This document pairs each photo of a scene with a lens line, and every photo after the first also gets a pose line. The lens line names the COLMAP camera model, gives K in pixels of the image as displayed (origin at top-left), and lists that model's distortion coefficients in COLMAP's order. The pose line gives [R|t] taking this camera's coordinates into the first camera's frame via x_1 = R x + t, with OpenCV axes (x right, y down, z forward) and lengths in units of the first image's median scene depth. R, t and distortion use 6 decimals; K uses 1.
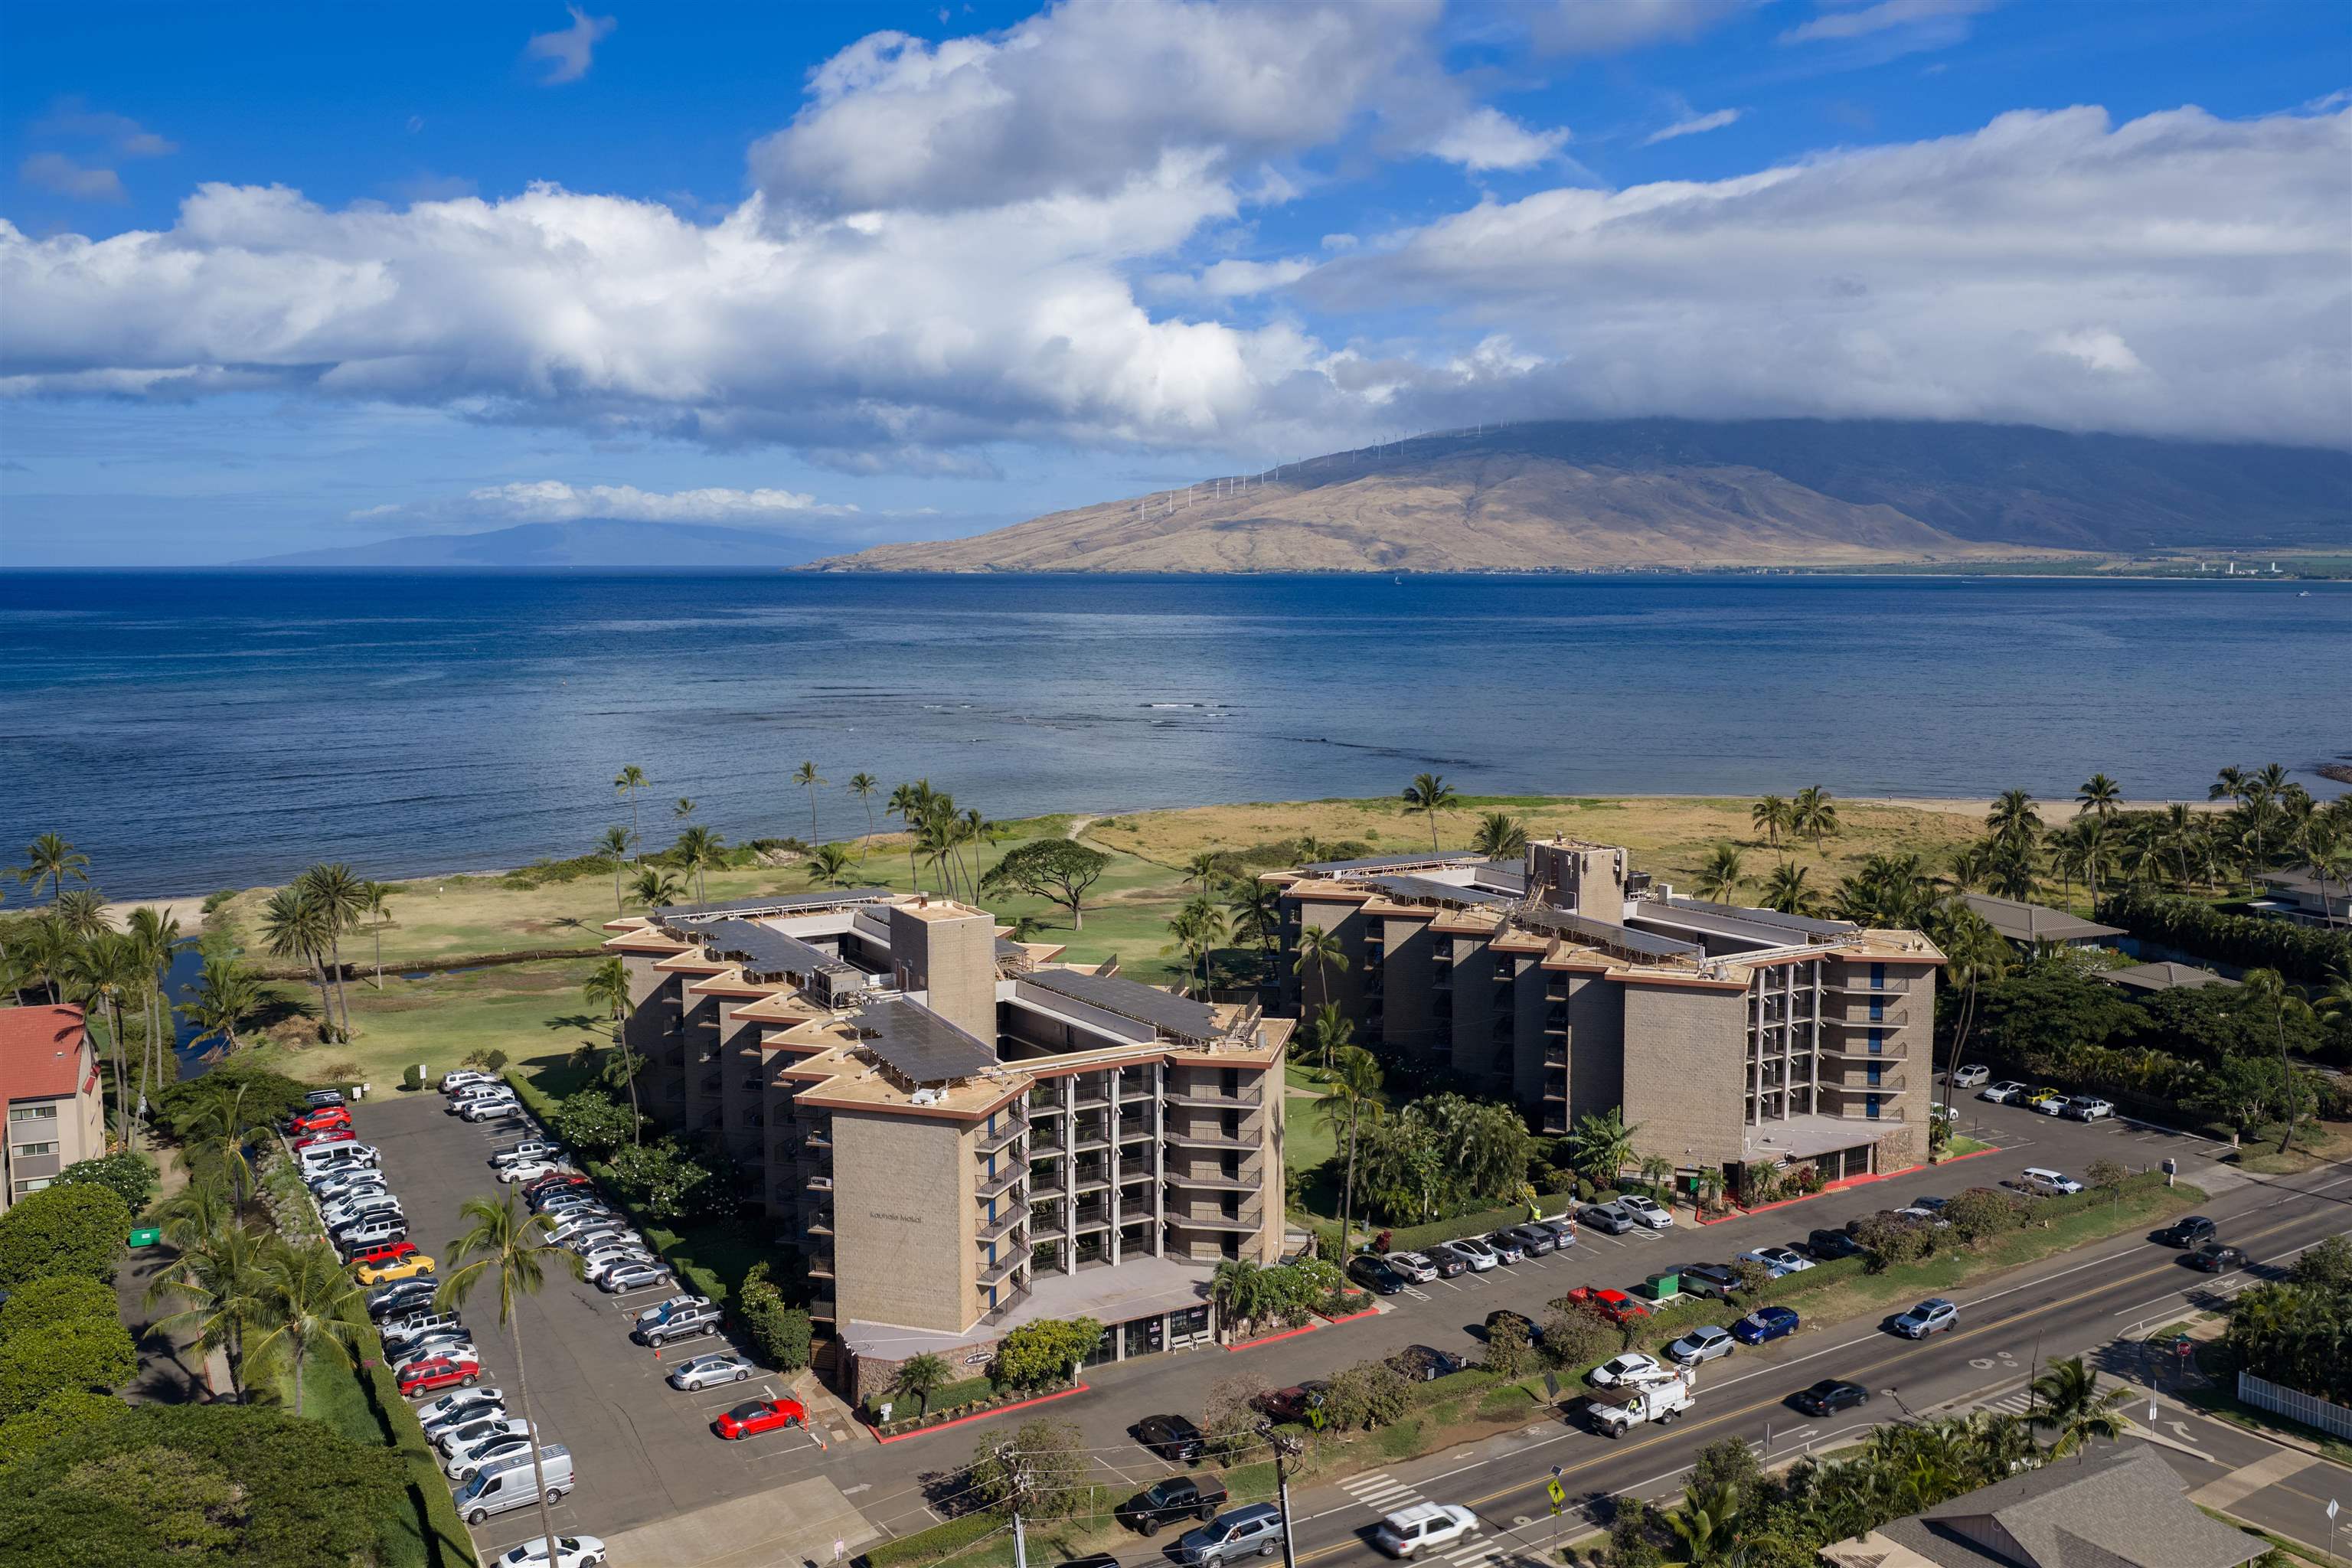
lens RADIAL K [[1942.4, 0, 1185.4], [0, 1942.4, 789.2], [0, 0, 1]] dist [0.028524, -0.050422]
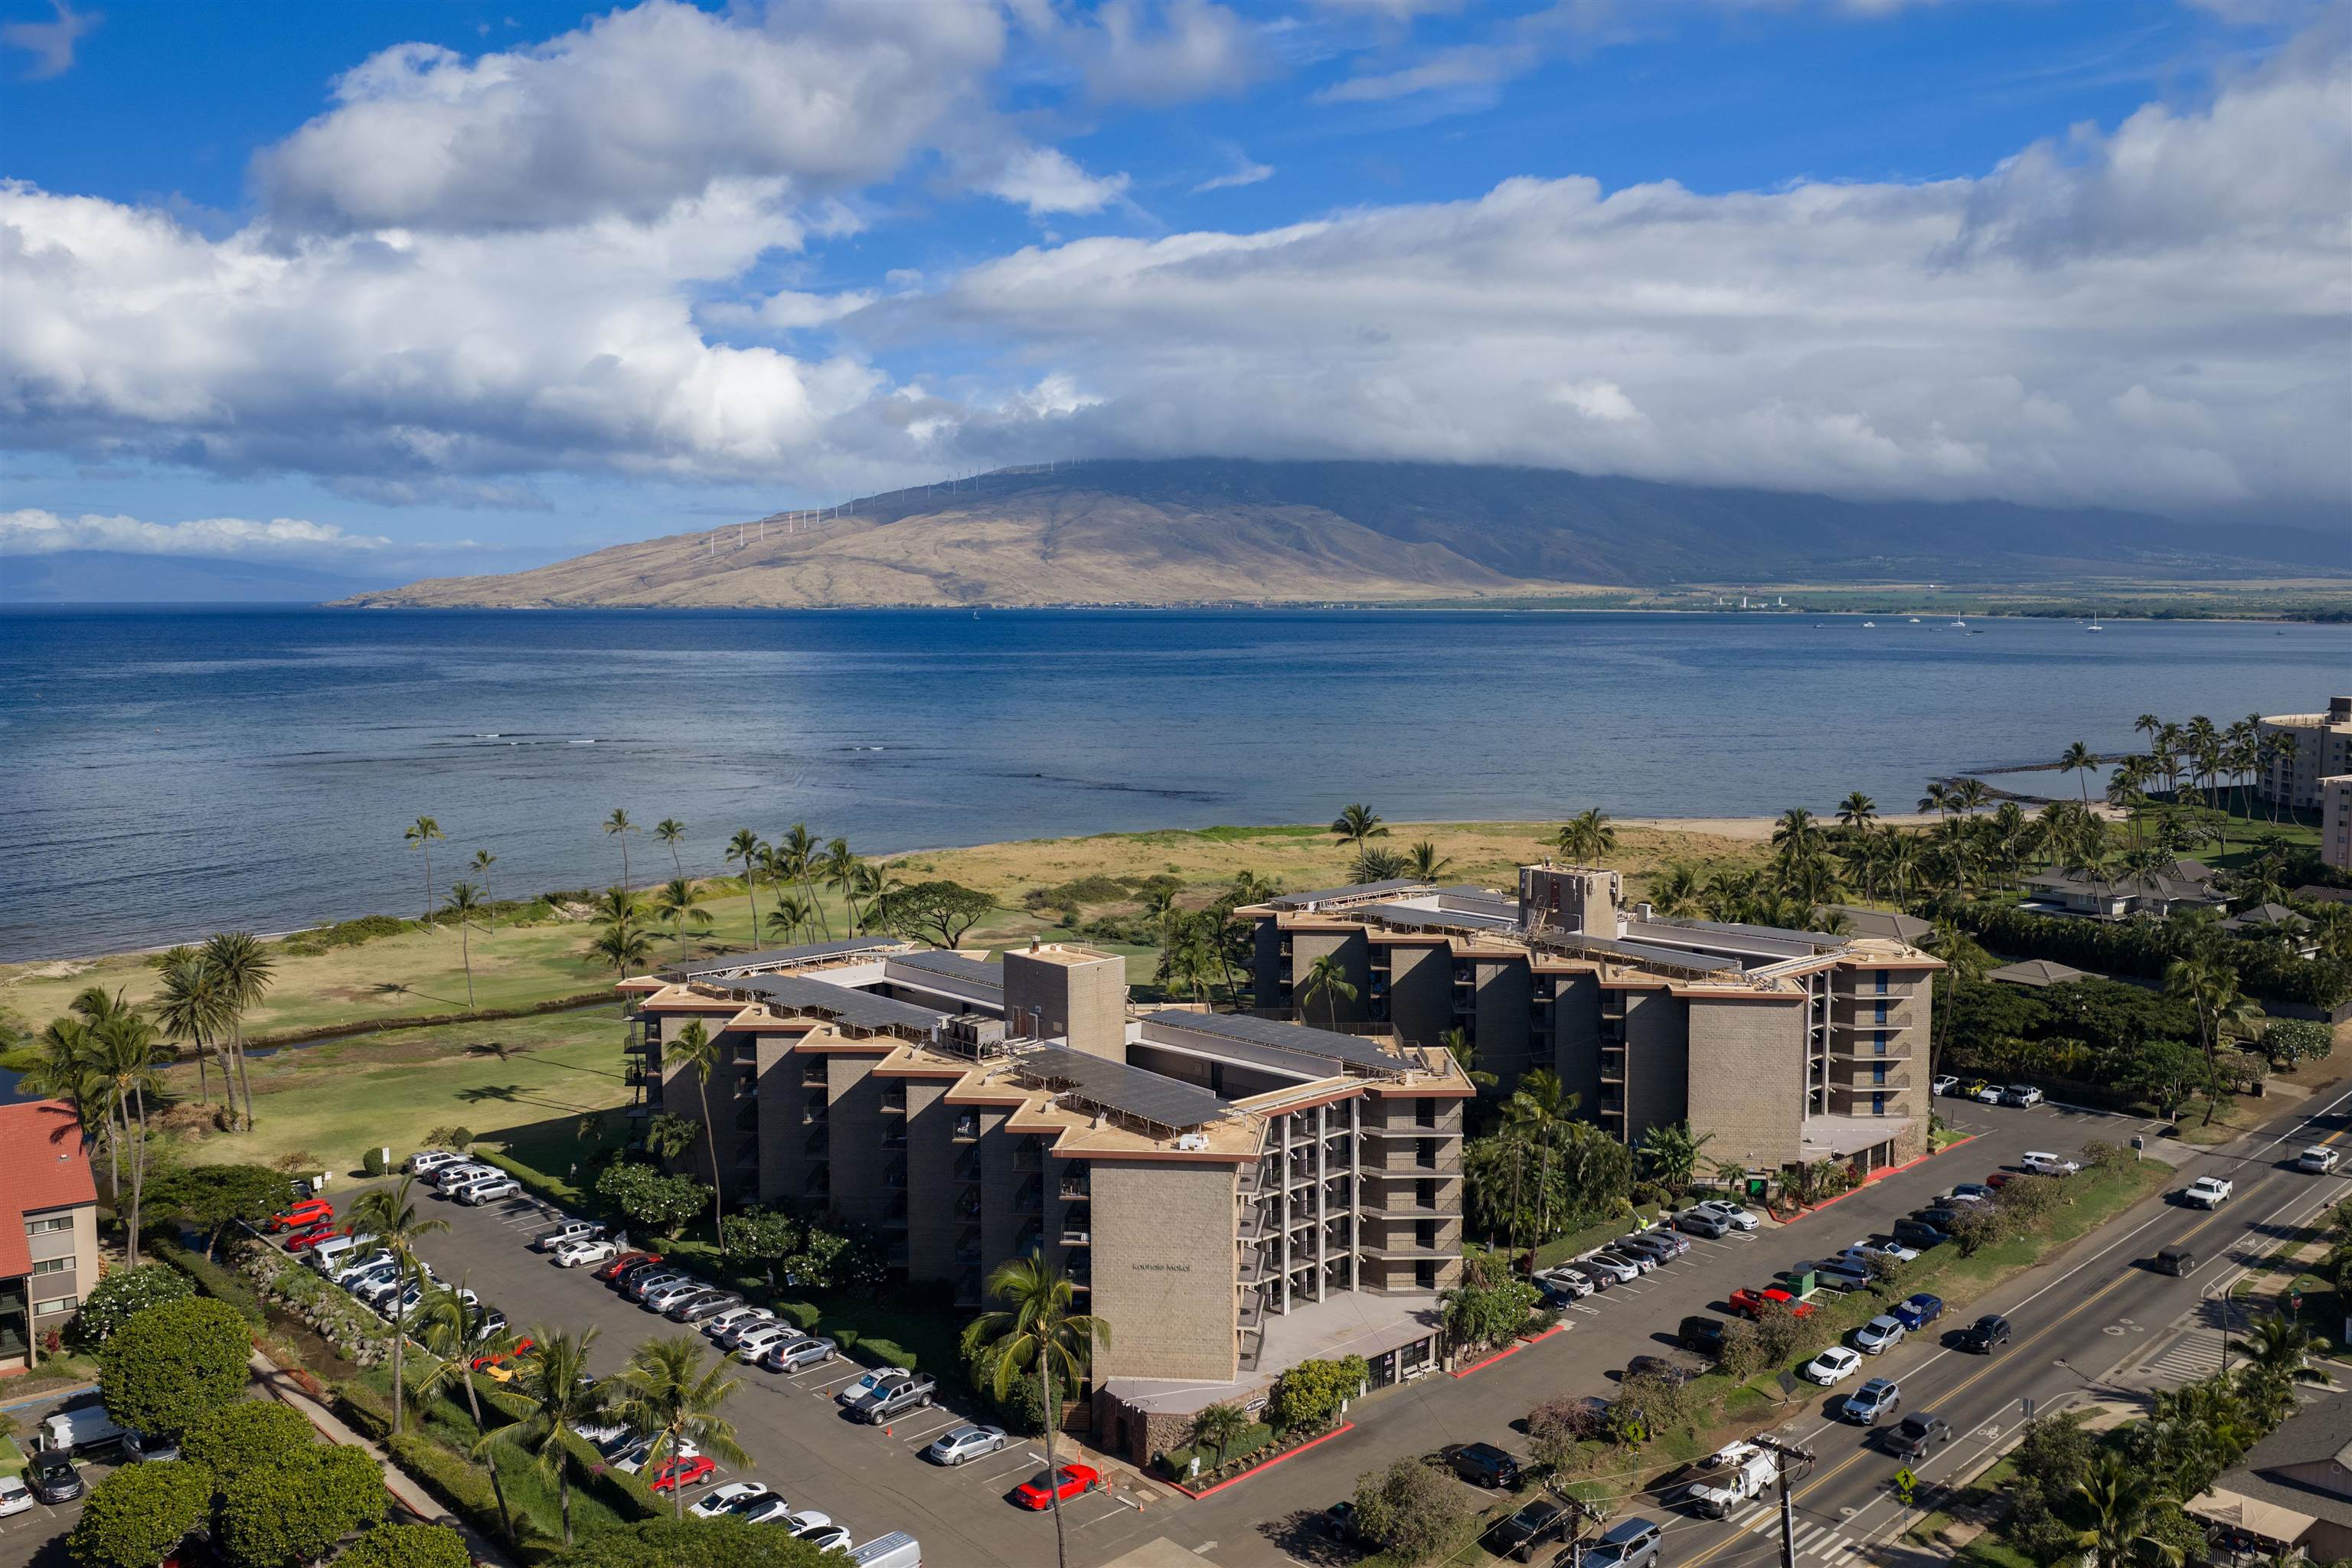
lens RADIAL K [[1952.6, 0, 1176.0], [0, 1952.6, 784.0], [0, 0, 1]] dist [0.010862, -0.010698]
pose [[0.977703, -0.021062, 0.208932, -0.249221], [0.025435, 0.999510, -0.018266, -0.003451], [-0.208444, 0.023173, 0.977760, 0.024256]]
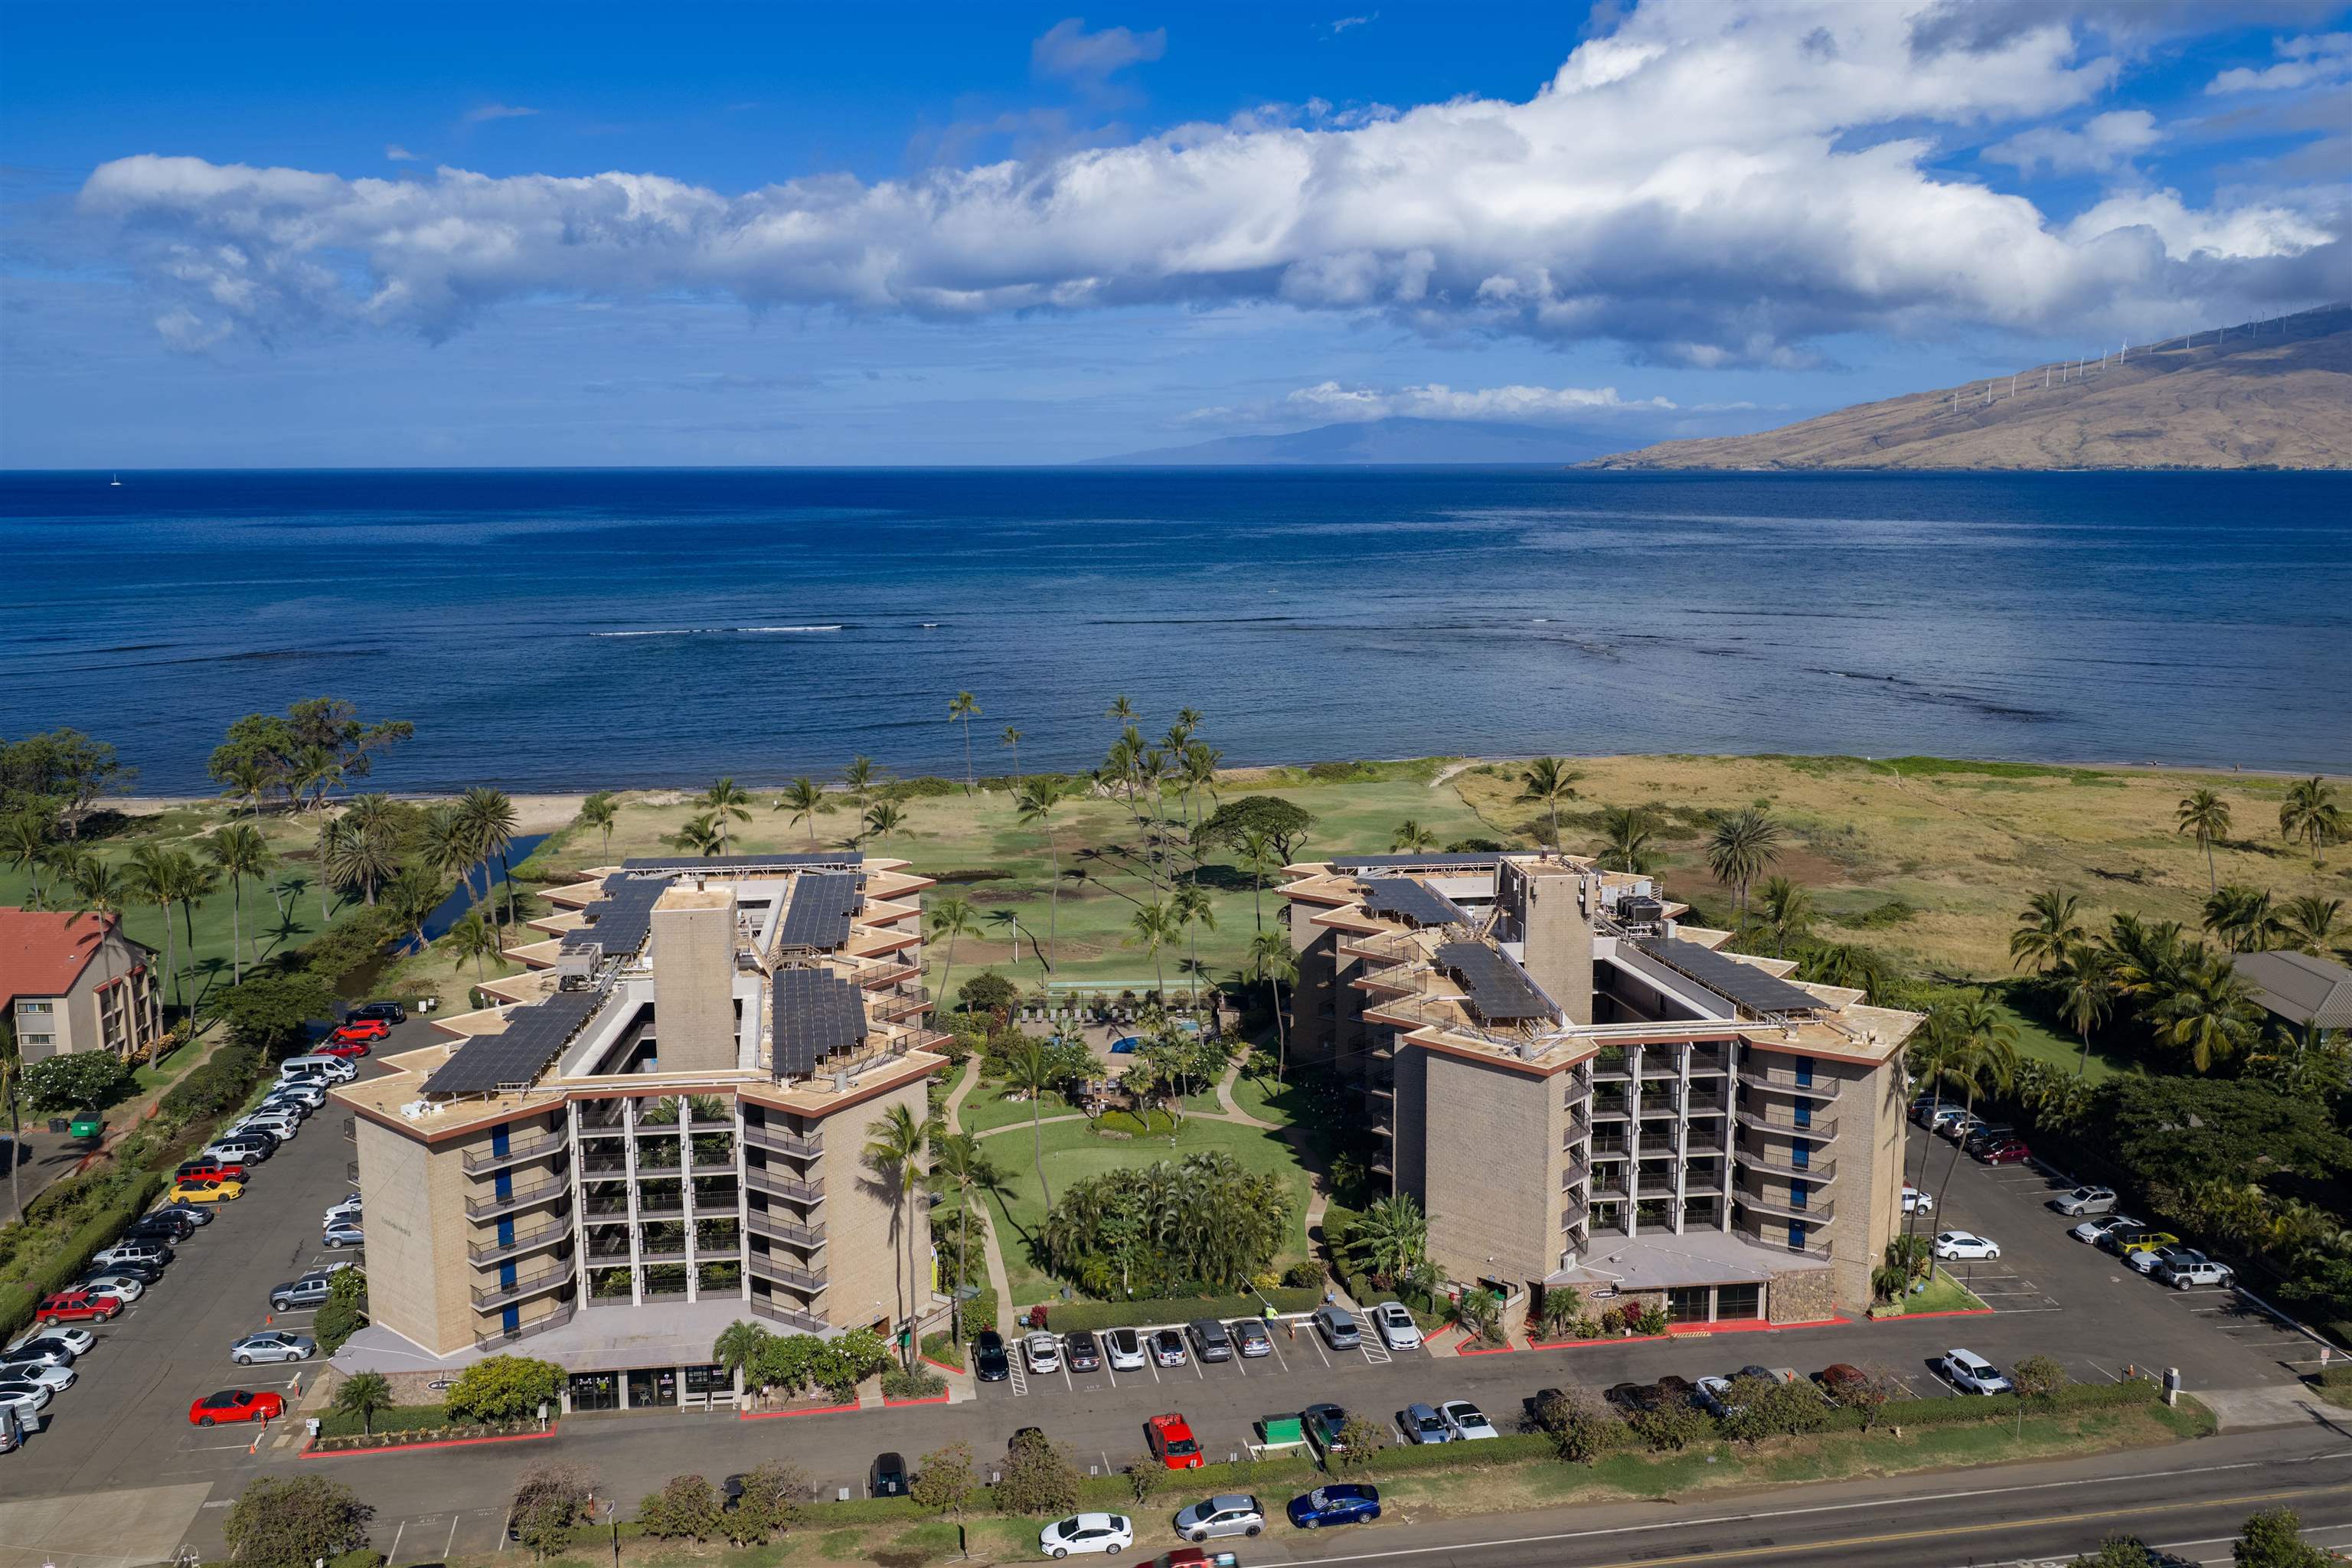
lens RADIAL K [[1942.4, 0, 1185.4], [0, 1942.4, 789.2], [0, 0, 1]] dist [0.028524, -0.050422]
pose [[0.922998, 0.061843, -0.379802, 0.417019], [-0.042119, 0.997307, 0.060034, -0.053222], [0.382492, -0.039414, 0.923118, 0.190239]]
